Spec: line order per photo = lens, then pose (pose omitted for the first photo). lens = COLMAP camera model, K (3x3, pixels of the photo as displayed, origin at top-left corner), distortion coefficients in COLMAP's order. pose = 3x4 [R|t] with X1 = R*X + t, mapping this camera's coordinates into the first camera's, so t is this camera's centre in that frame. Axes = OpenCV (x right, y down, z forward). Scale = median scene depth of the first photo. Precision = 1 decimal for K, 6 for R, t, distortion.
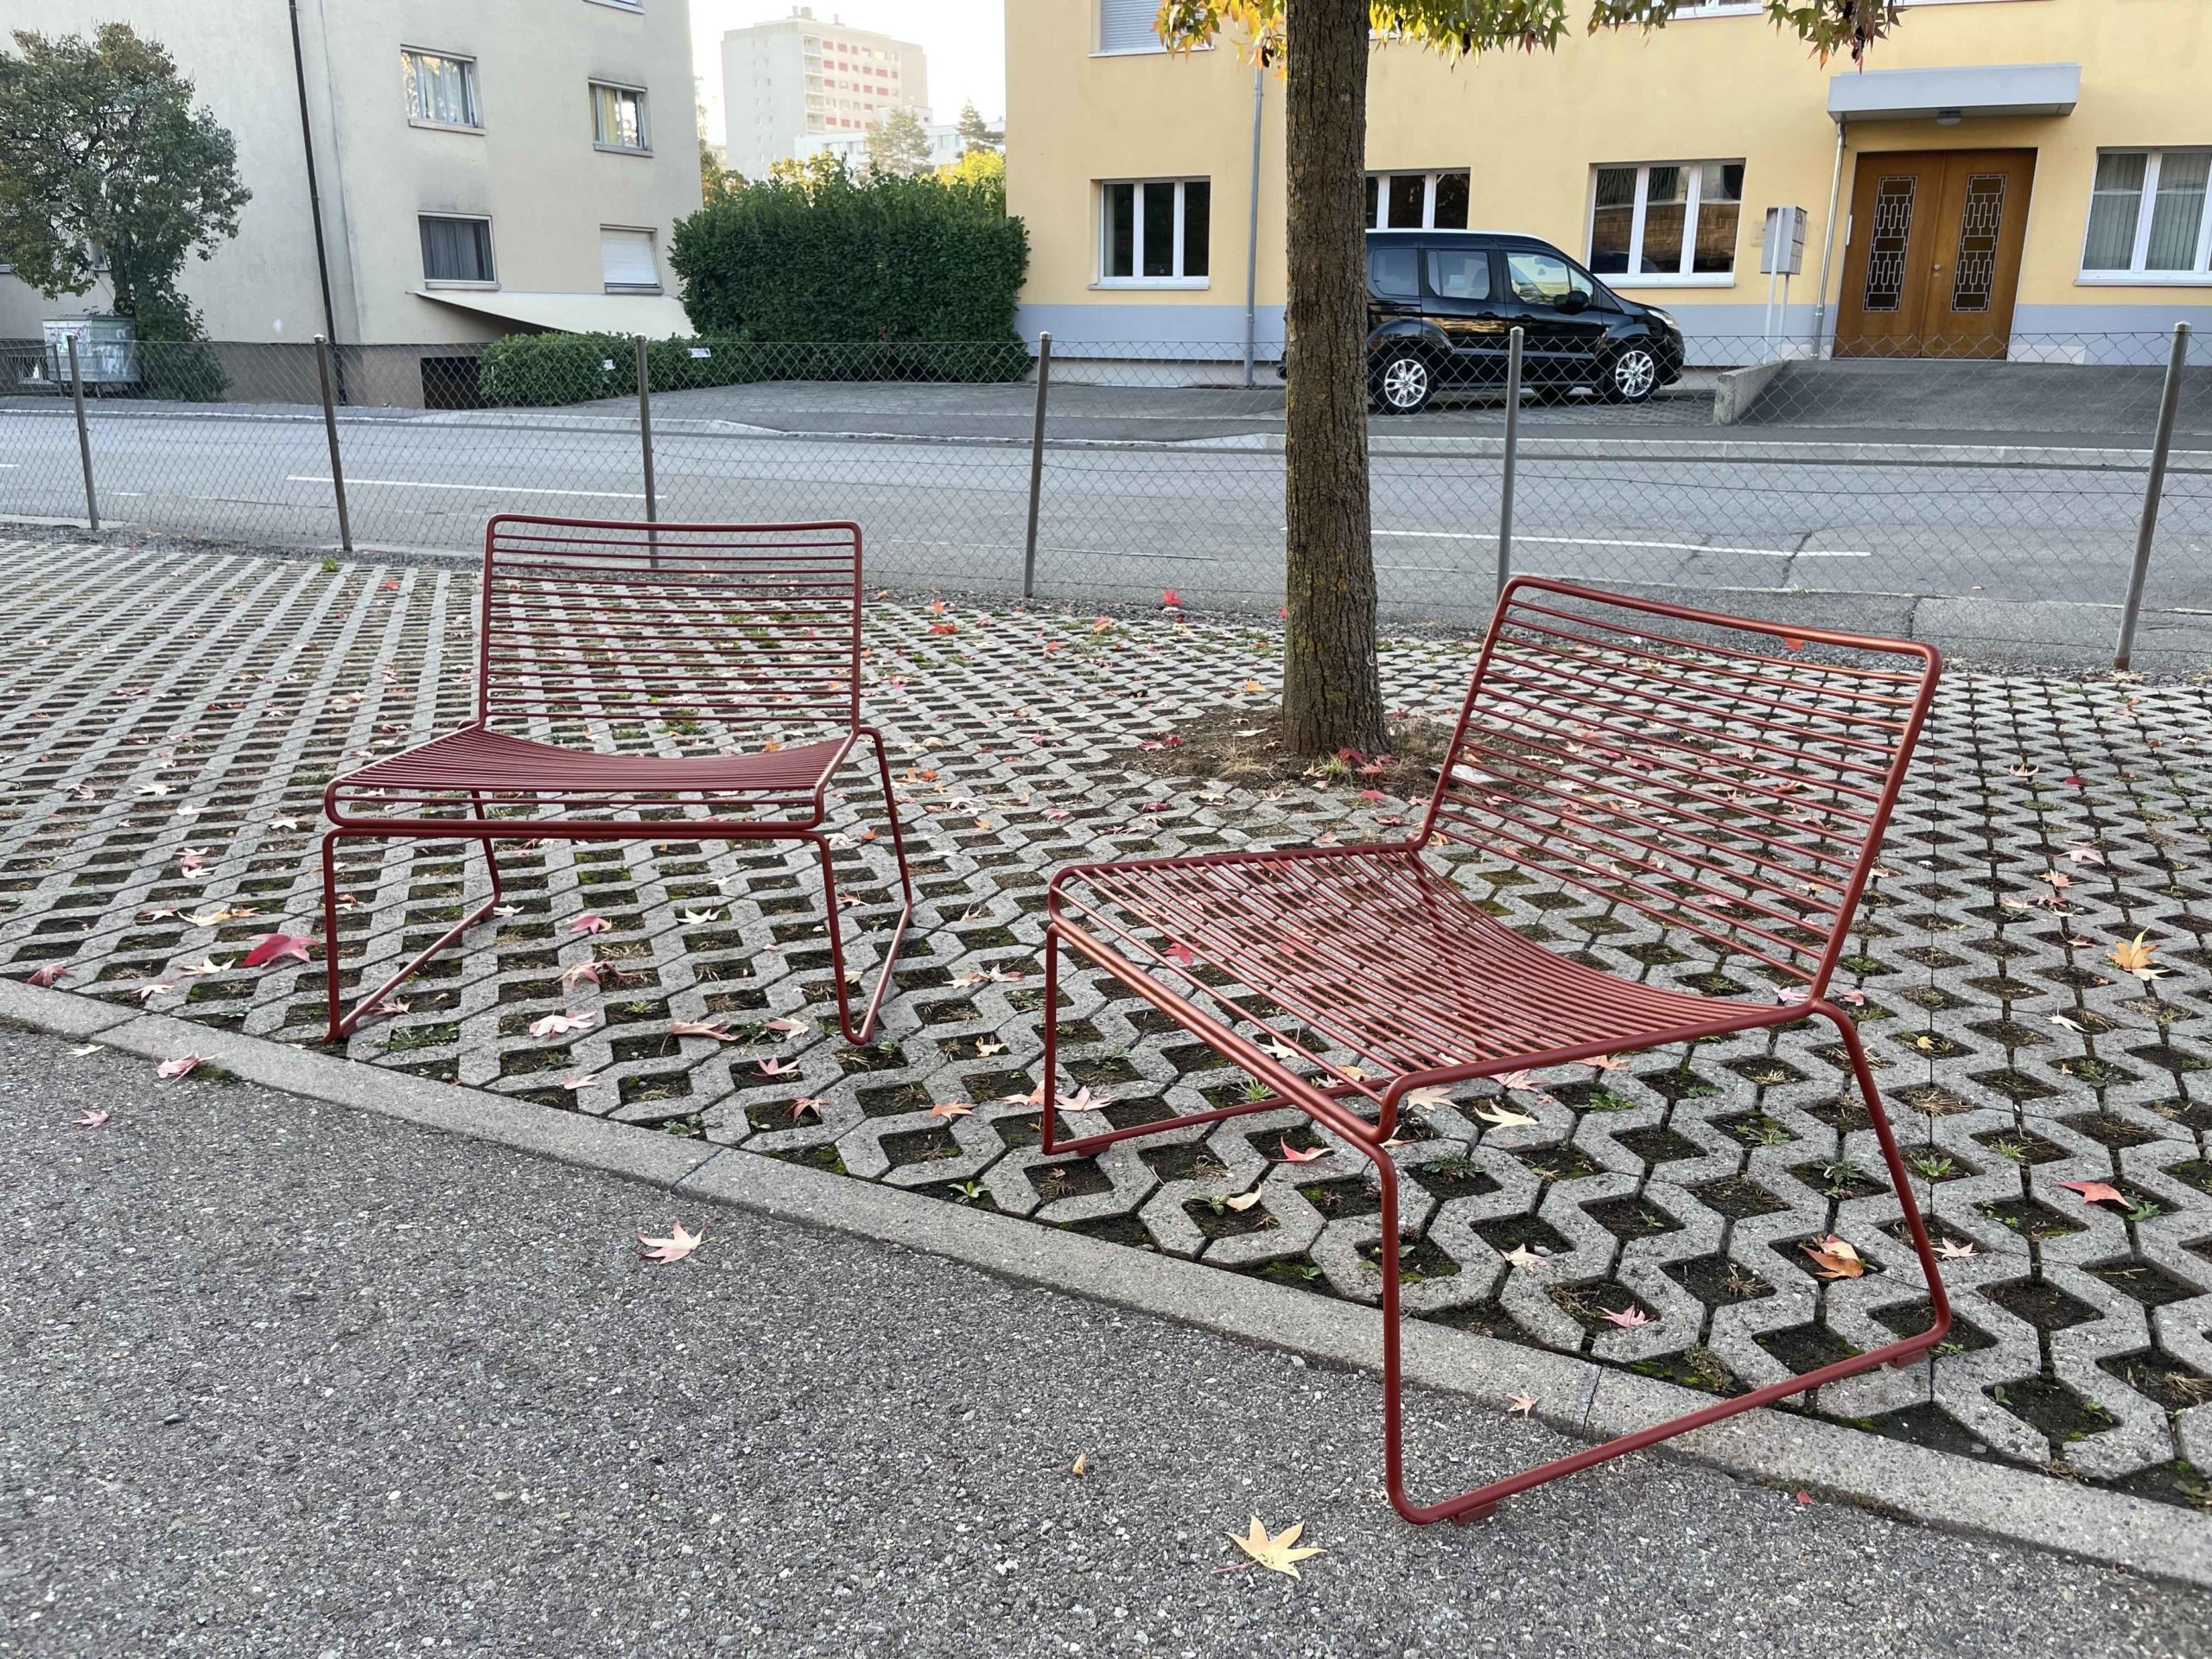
lens RADIAL K [[1676.5, 0, 1112.6], [0, 1676.5, 816.5], [0, 0, 1]] dist [0.091222, -0.130014]
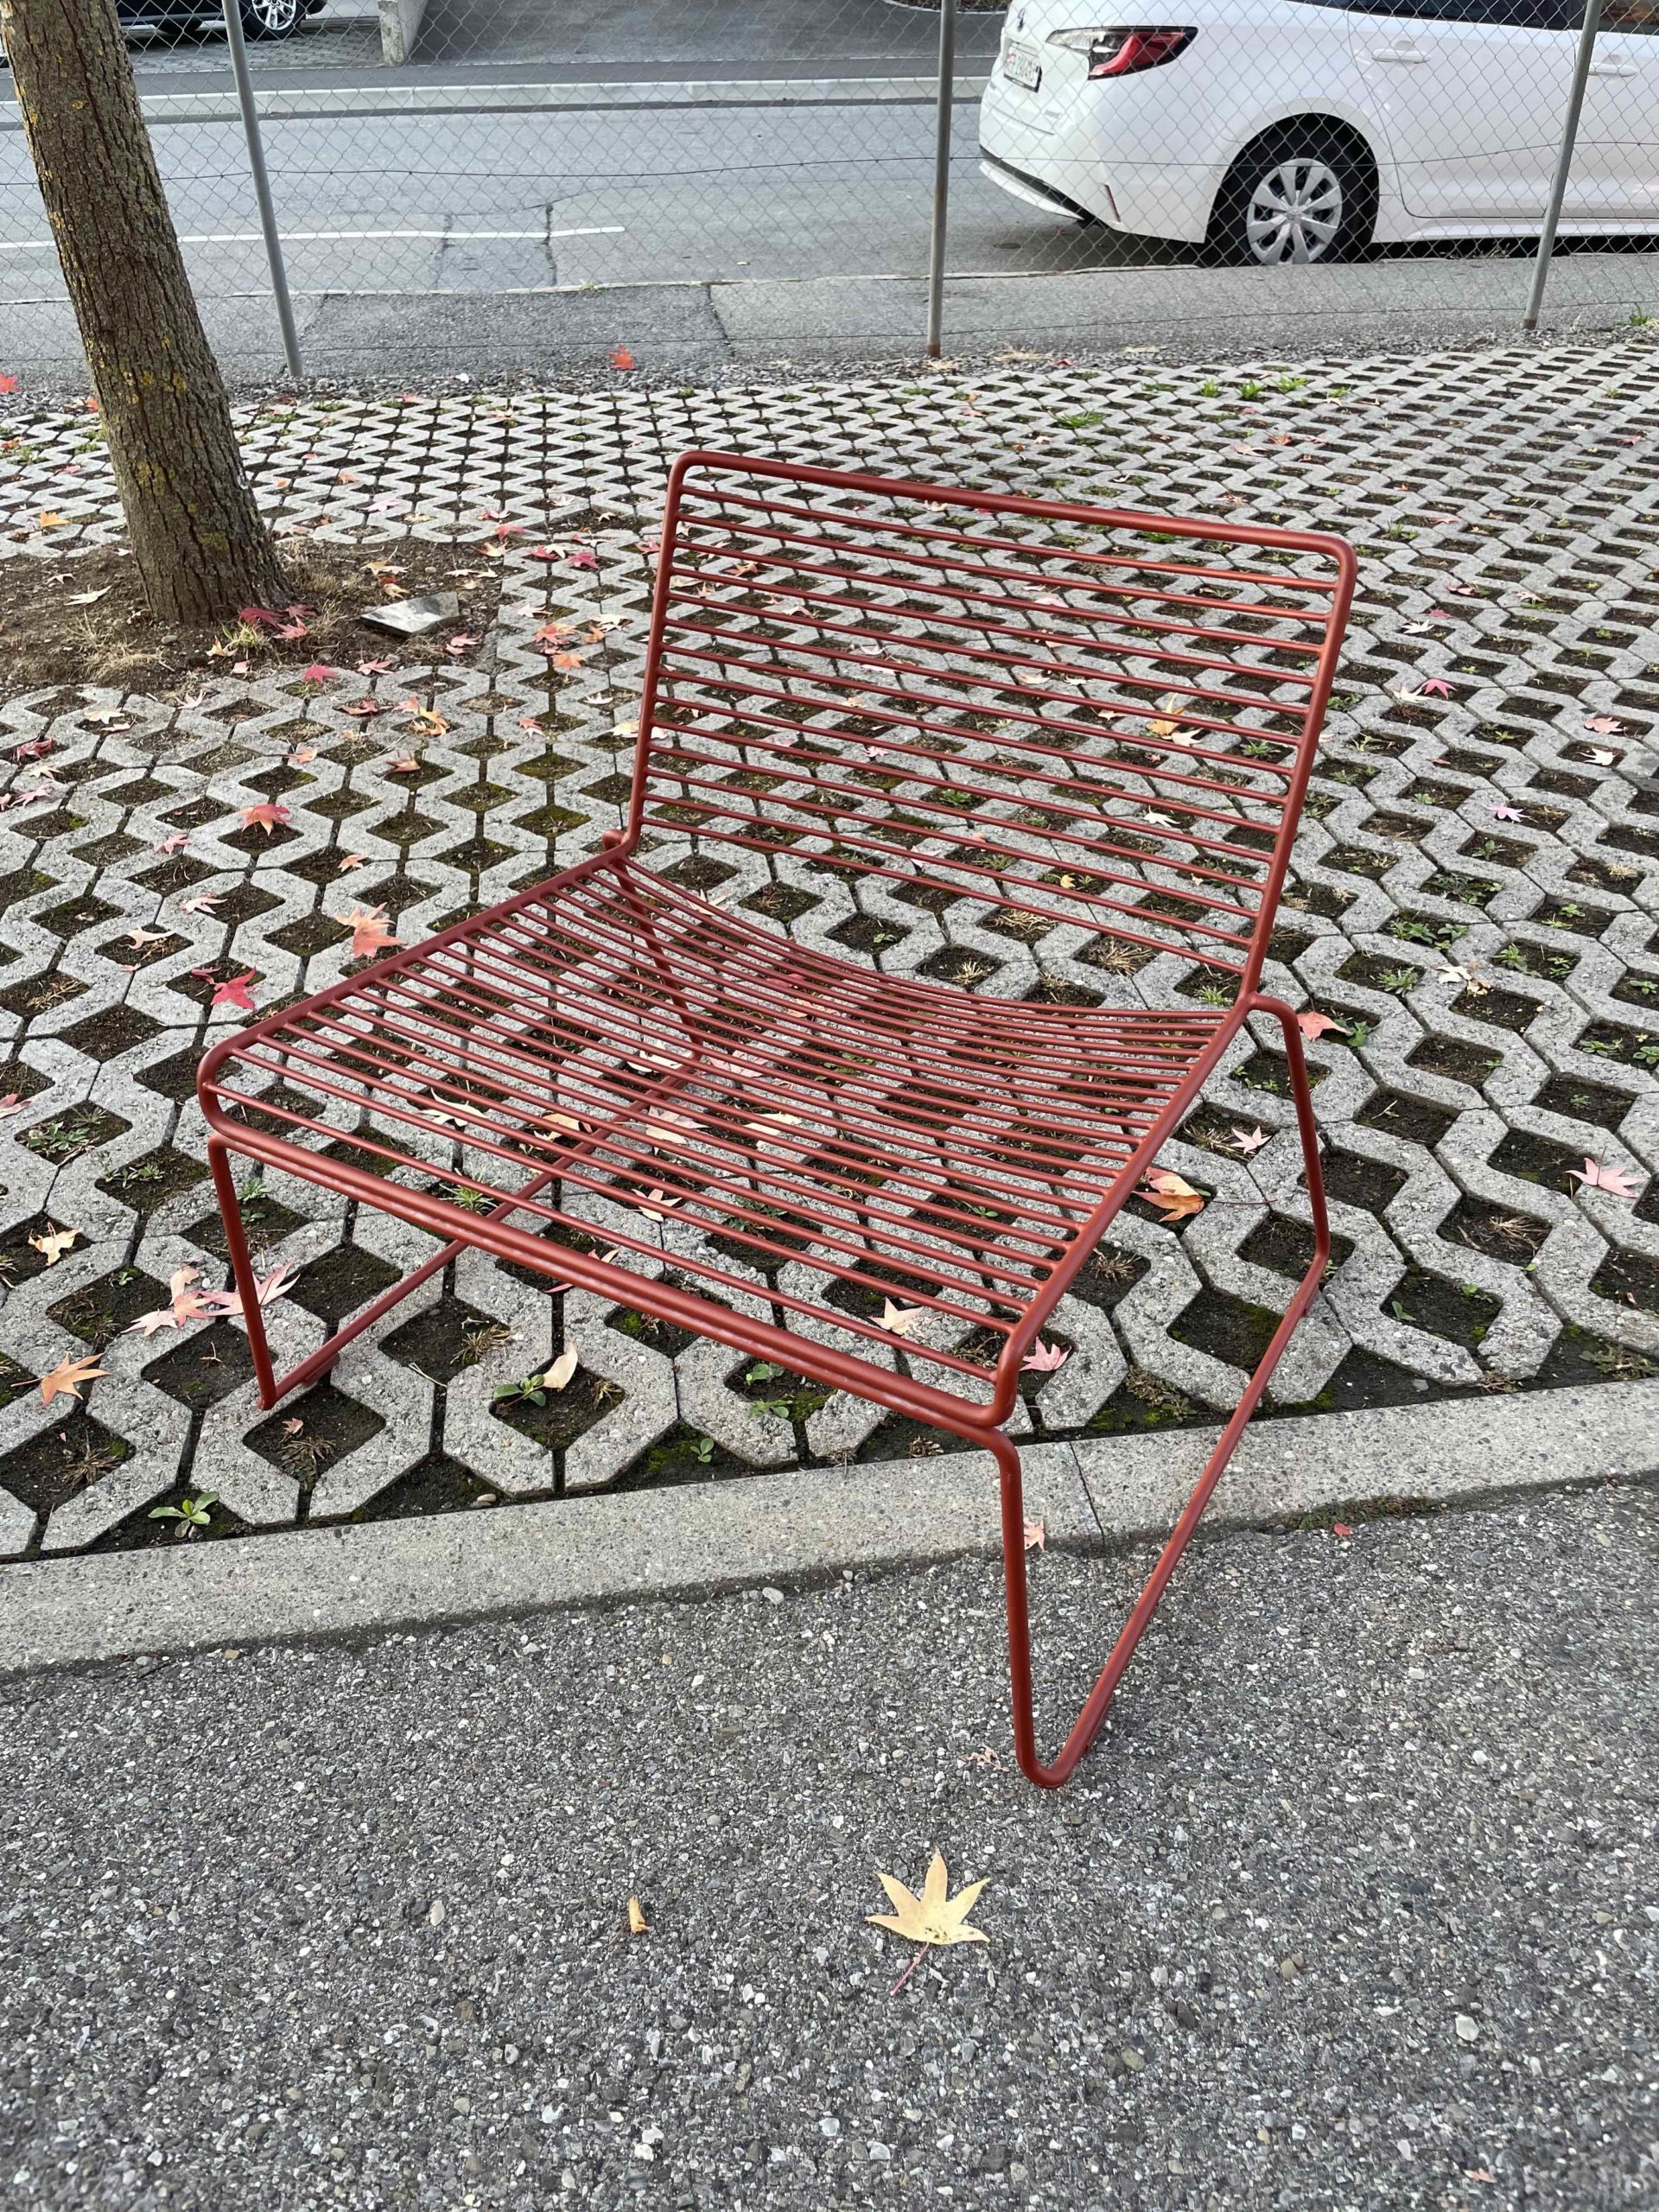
lens RADIAL K [[1676.5, 0, 846.6], [0, 1676.5, 1111.1], [0, 0, 1]] dist [0.091222, -0.130014]
pose [[0.832435, -0.319201, 0.452948, -0.065195], [0.155287, 0.919043, 0.362279, -0.073770], [-0.531919, -0.231237, 0.814612, 0.172927]]
